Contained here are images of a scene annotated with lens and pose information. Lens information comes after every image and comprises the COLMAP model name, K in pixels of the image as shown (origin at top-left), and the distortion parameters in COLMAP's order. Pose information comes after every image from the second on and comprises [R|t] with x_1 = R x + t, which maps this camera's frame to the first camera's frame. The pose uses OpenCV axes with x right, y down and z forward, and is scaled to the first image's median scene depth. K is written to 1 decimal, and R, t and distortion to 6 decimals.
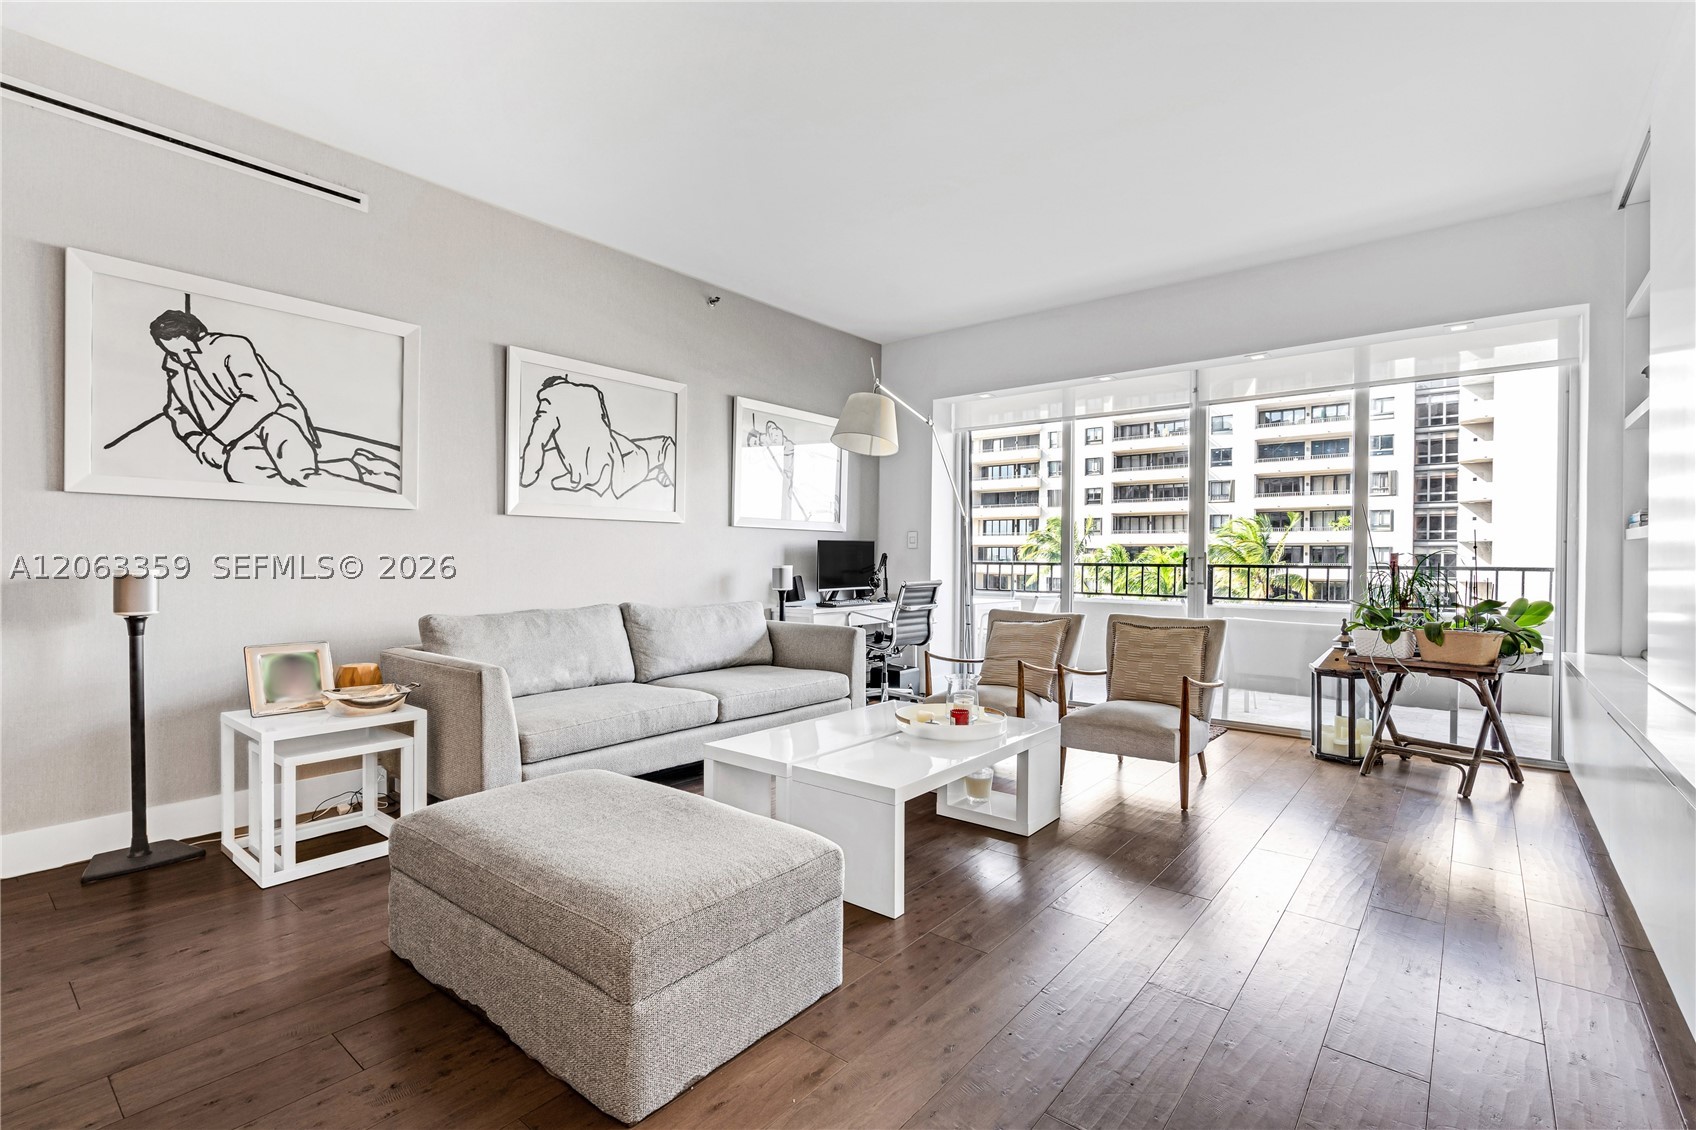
lens RADIAL K [[765.6, 0, 862.1], [0, 765.6, 562.5], [0, 0, 1]] dist [-0.002251, 0.001276]
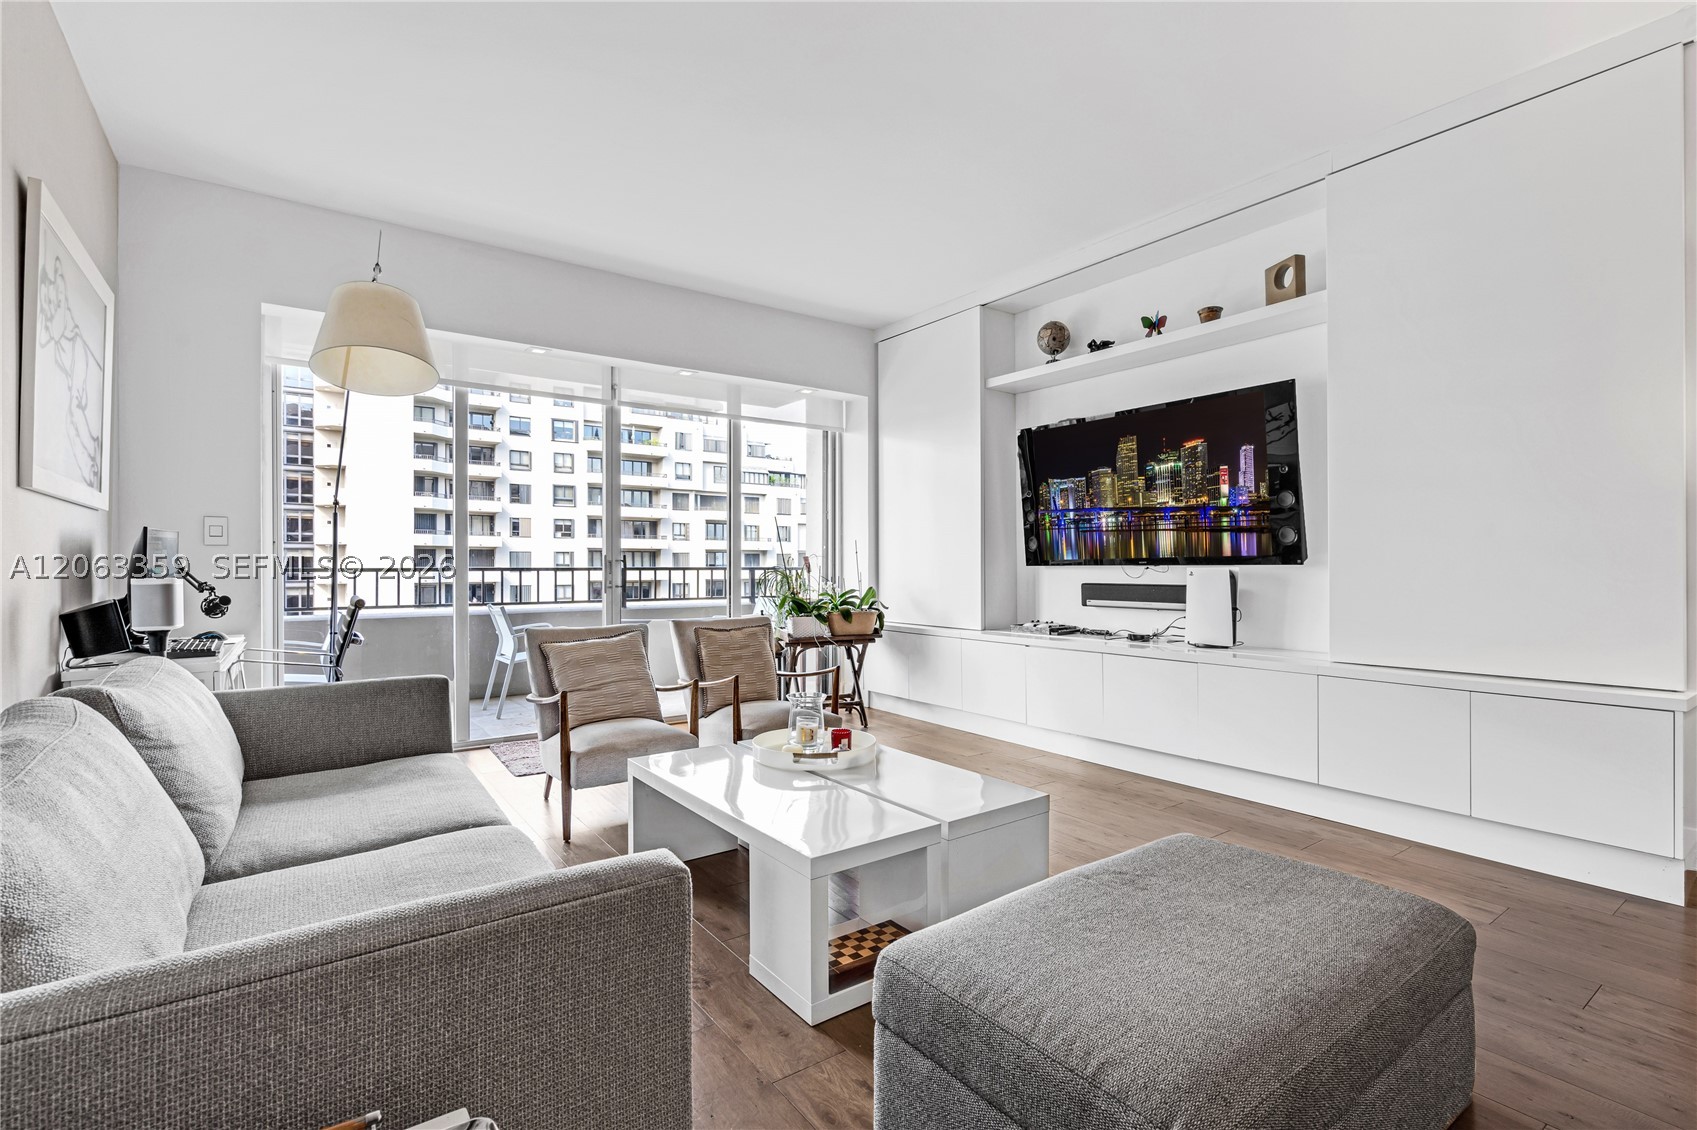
lens RADIAL K [[793.1, 0, 834.3], [0, 793.1, 569.0], [0, 0, 1]] dist [0.014606, -0.002711]
pose [[0.280515, -0.011336, 0.959783, -0.584069], [0.006367, 0.999930, 0.009949, -0.005355], [-0.959828, 0.003320, 0.280568, 0.556719]]
